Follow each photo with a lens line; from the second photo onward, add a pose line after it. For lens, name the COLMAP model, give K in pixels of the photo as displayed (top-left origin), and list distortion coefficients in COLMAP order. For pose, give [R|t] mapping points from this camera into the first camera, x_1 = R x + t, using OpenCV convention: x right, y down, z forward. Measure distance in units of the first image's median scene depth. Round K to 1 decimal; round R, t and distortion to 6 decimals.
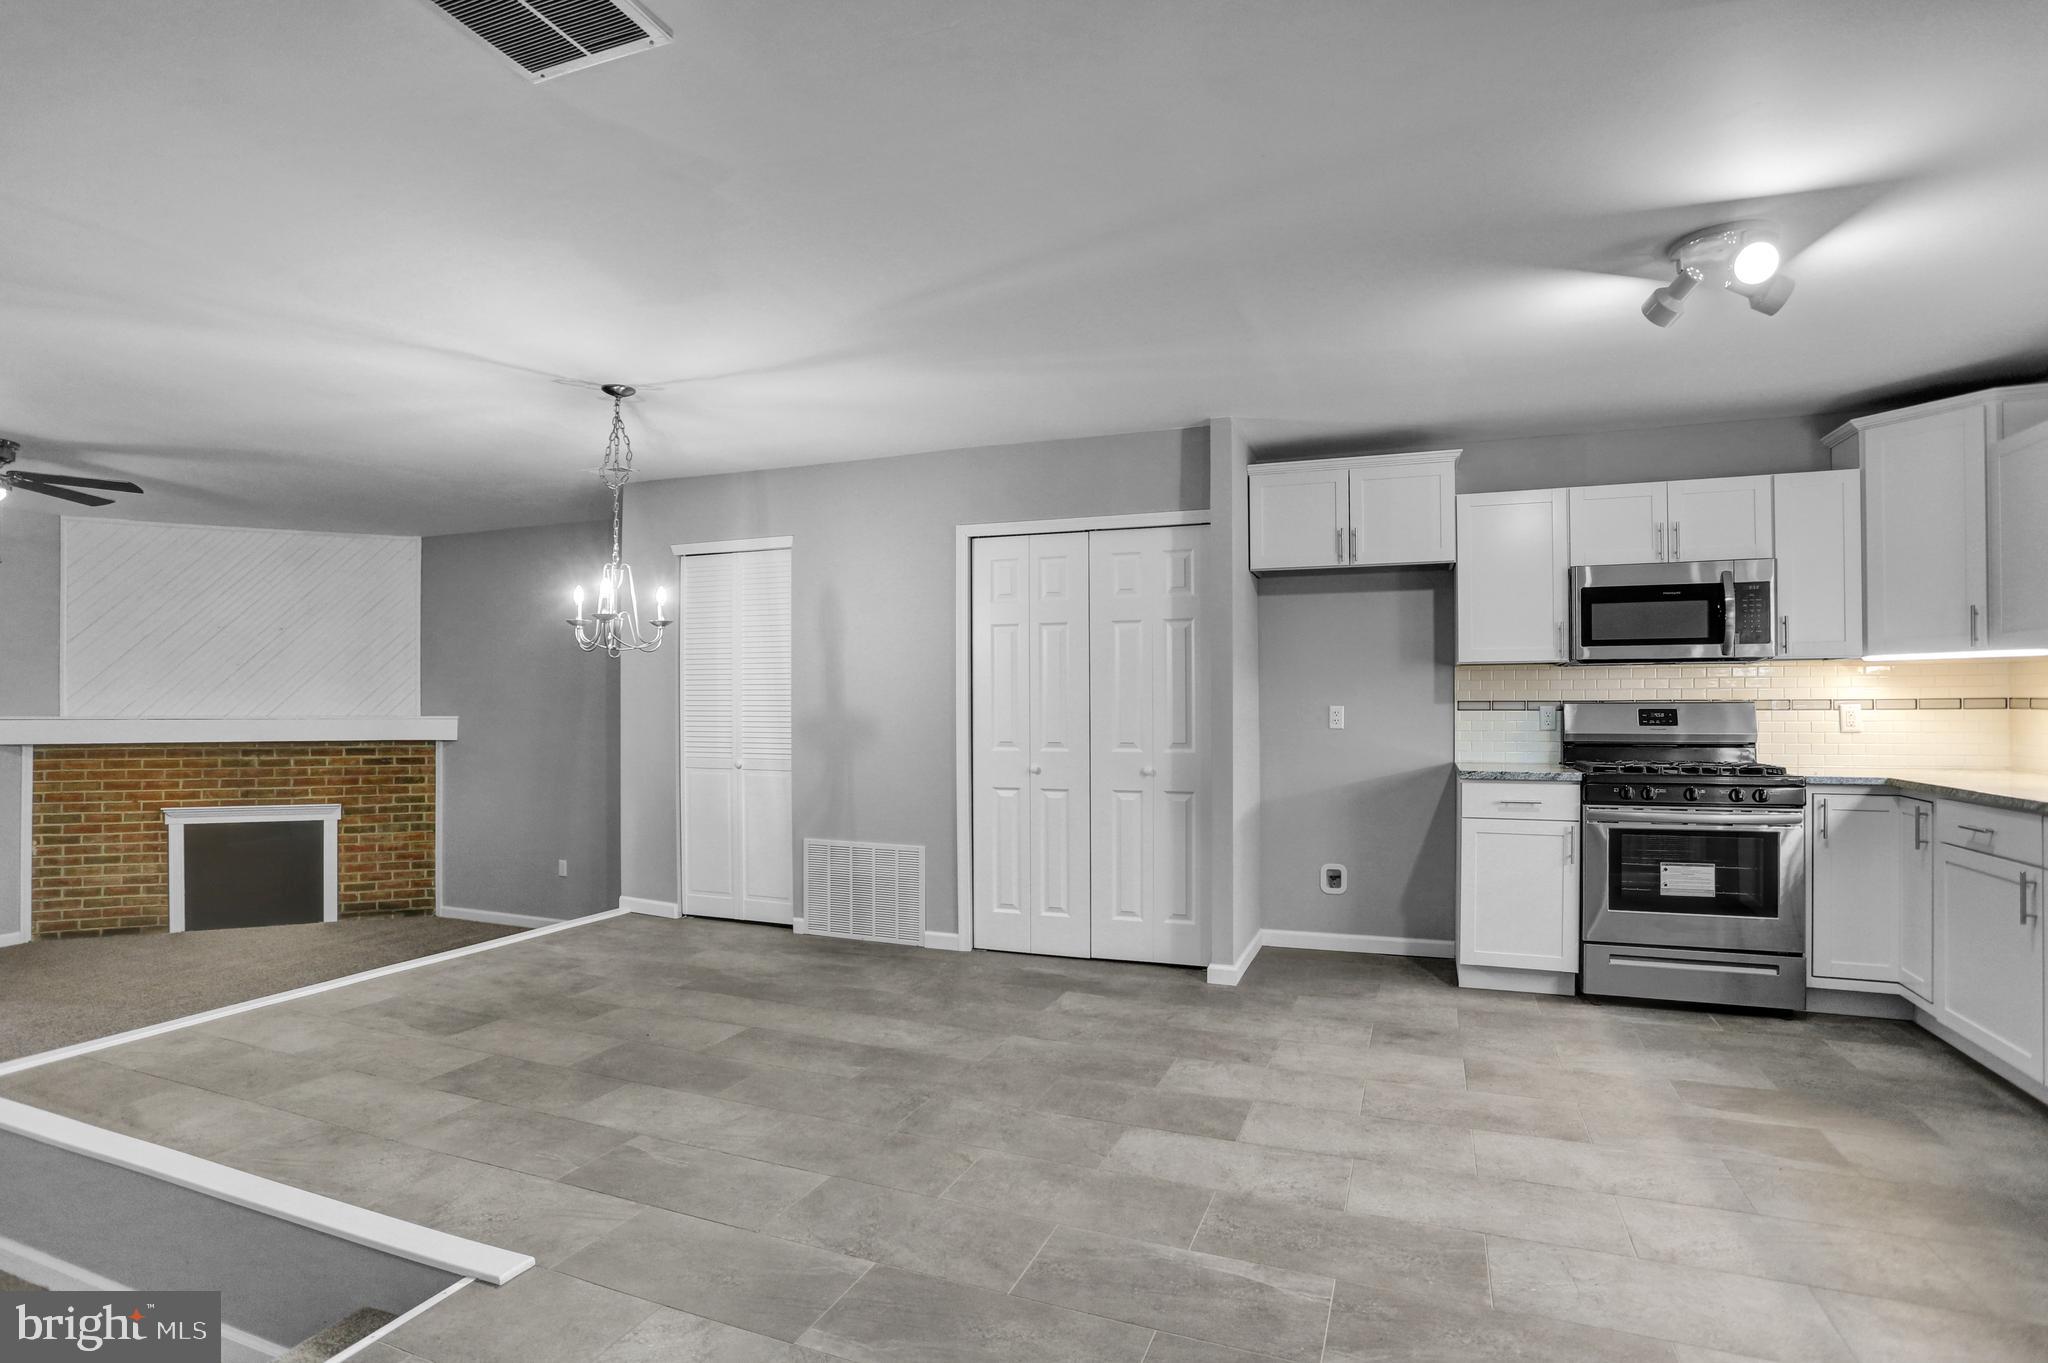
lens RADIAL K [[1002.8, 0, 1043.5], [0, 1002.8, 702.3], [0, 0, 1]] dist [-0.067503, 0.023622]
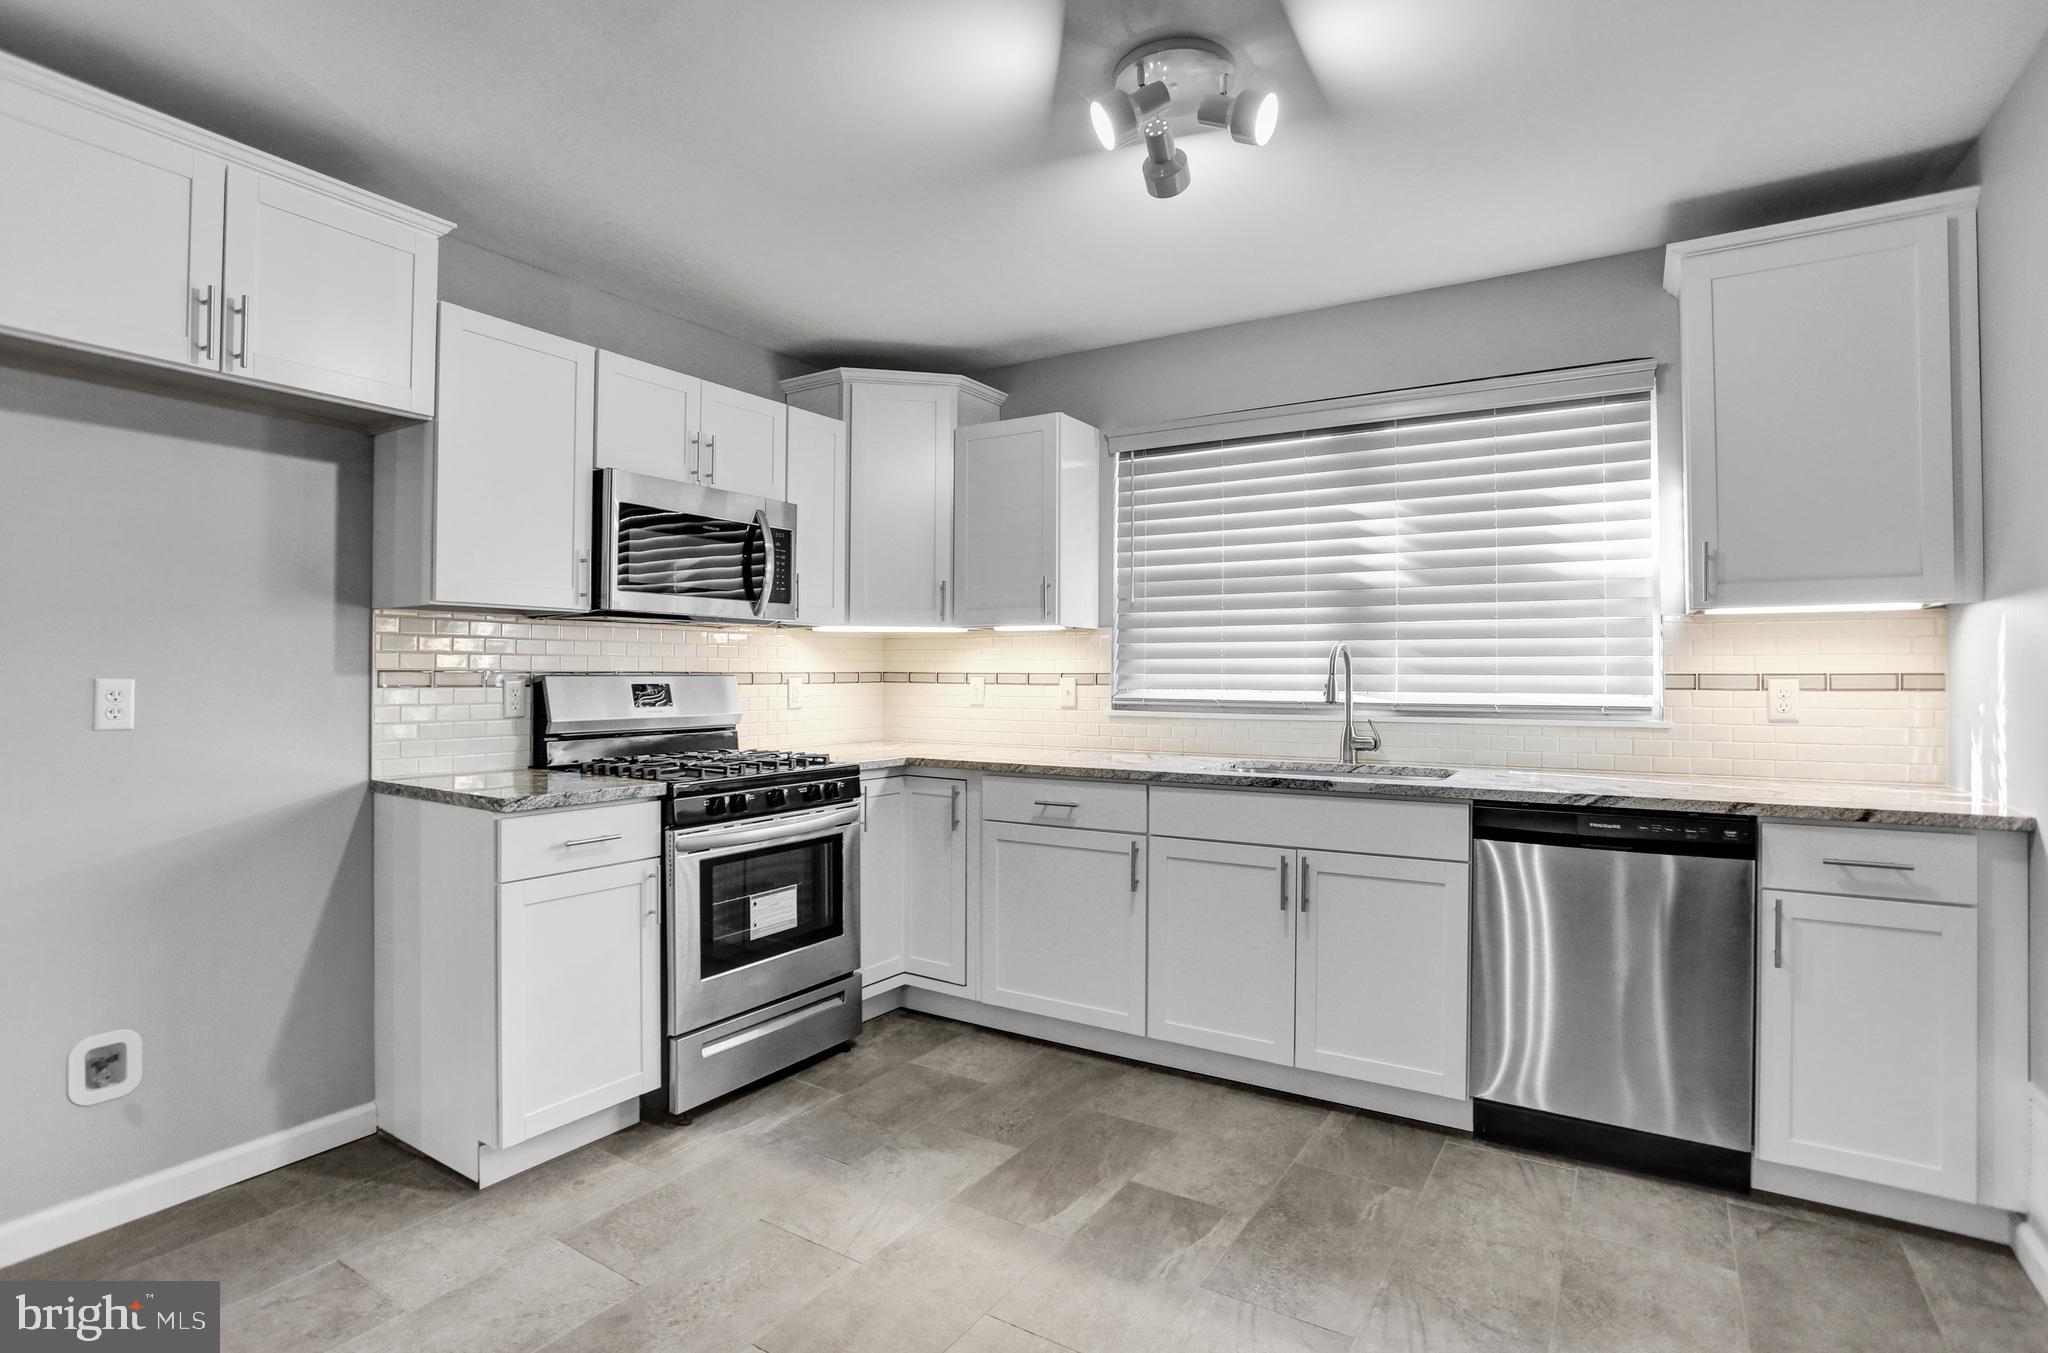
lens RADIAL K [[1015.5, 0, 994.7], [0, 1015.5, 671.8], [0, 0, 1]] dist [-0.083079, 0.037214]
pose [[0.219849, 0.005807, 0.975517, -0.035559], [-0.006212, 0.999970, -0.004552, -0.000225], [-0.975514, -0.005059, 0.219878, 0.405112]]
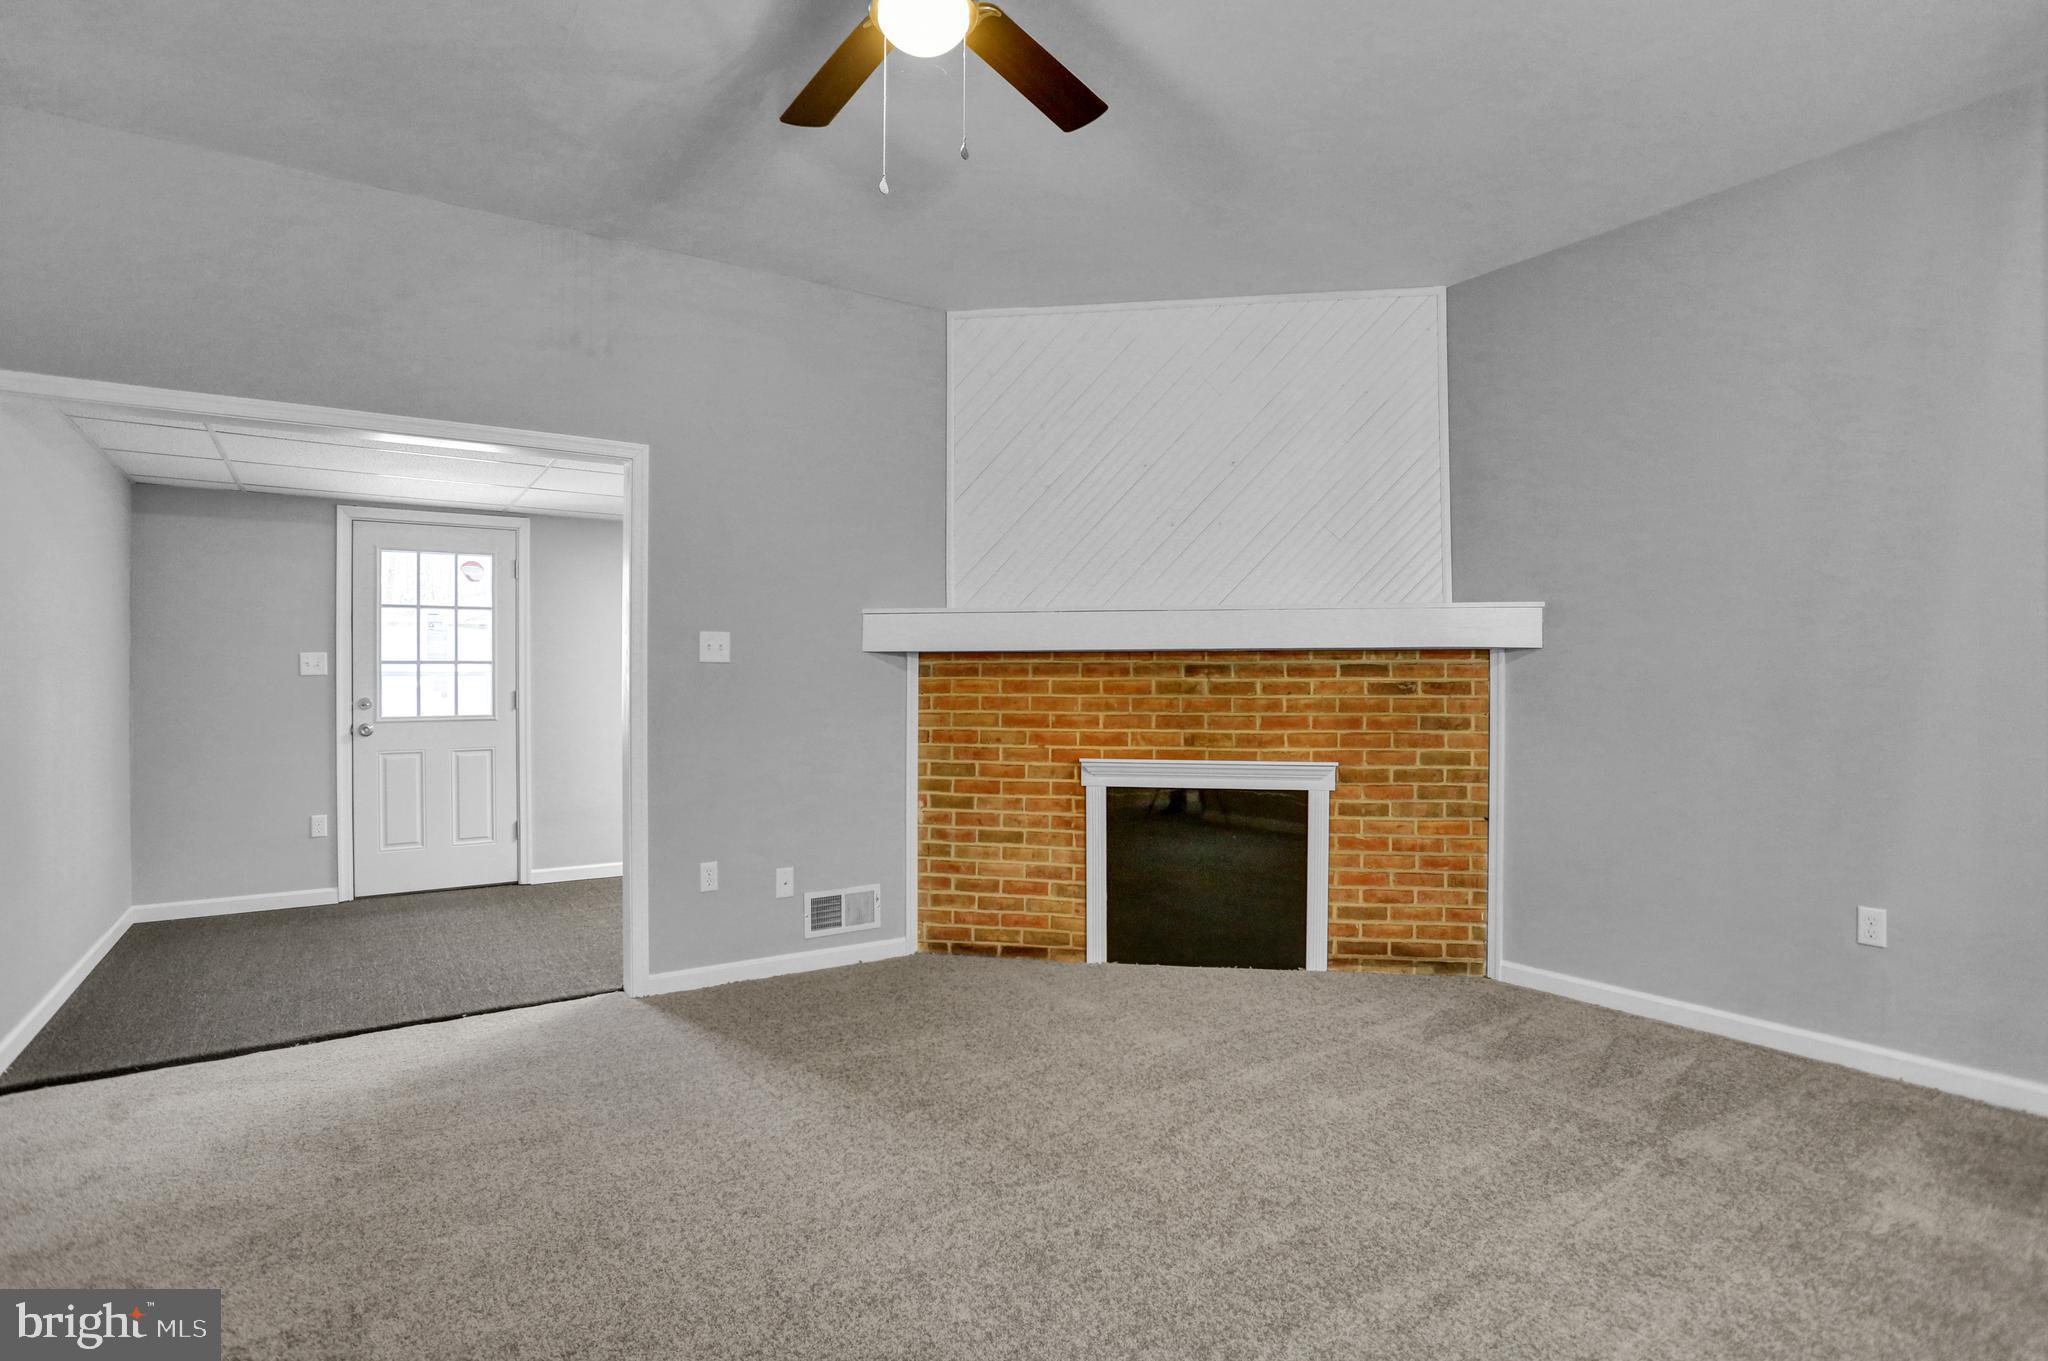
lens RADIAL K [[1005.4, 0, 1019.0], [0, 1005.4, 675.8], [0, 0, 1]] dist [-0.080390, 0.032150]
pose [[0.819972, -0.005399, -0.572378, -0.602539], [0.005302, 0.999984, -0.001837, 0.060454], [0.572379, -0.001529, 0.819988, 0.471763]]
